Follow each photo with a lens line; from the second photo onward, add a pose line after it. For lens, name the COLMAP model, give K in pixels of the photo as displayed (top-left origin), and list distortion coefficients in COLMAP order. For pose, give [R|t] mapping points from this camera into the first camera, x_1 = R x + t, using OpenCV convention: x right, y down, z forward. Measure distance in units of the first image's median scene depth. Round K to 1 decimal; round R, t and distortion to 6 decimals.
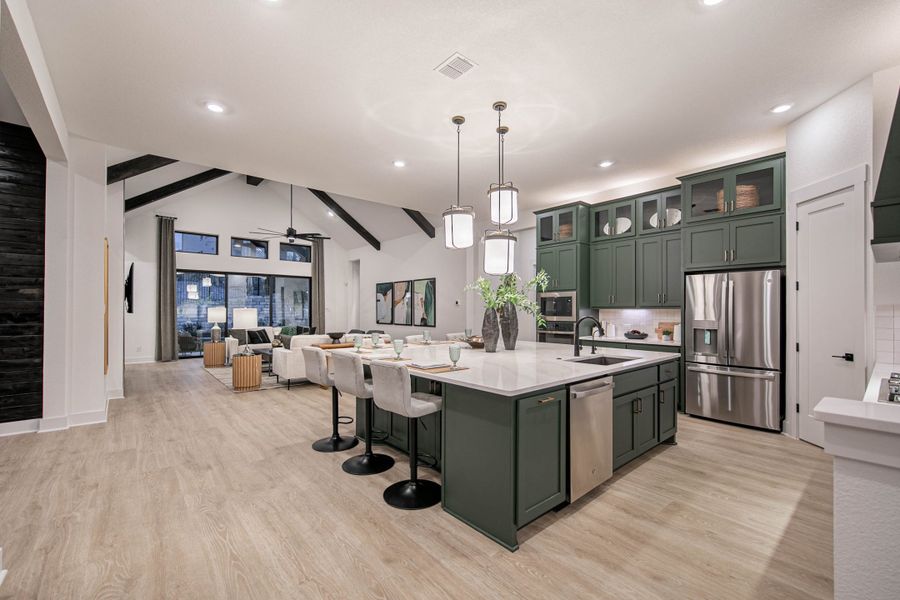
lens RADIAL K [[373.4, 0, 452.4], [0, 373.4, 305.7], [0, 0, 1]] dist [0.001574, 0.000149]
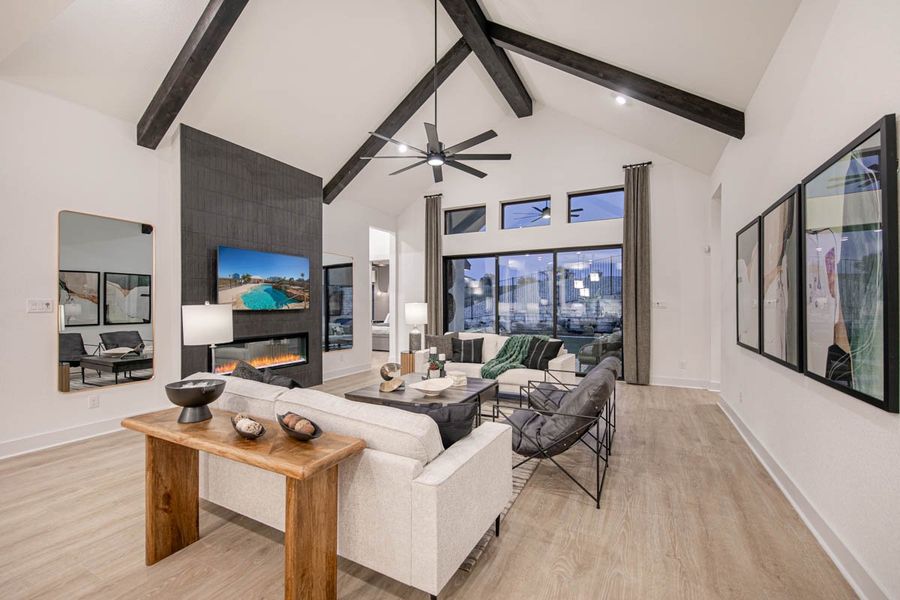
lens RADIAL K [[373.4, 0, 452.4], [0, 373.4, 305.7], [0, 0, 1]] dist [0.001574, 0.000149]
pose [[0.375913, -0.002908, -0.926650, 0.025129], [0.005208, 0.999986, -0.001025, 0.008592], [0.926640, -0.004440, 0.375923, 0.643994]]
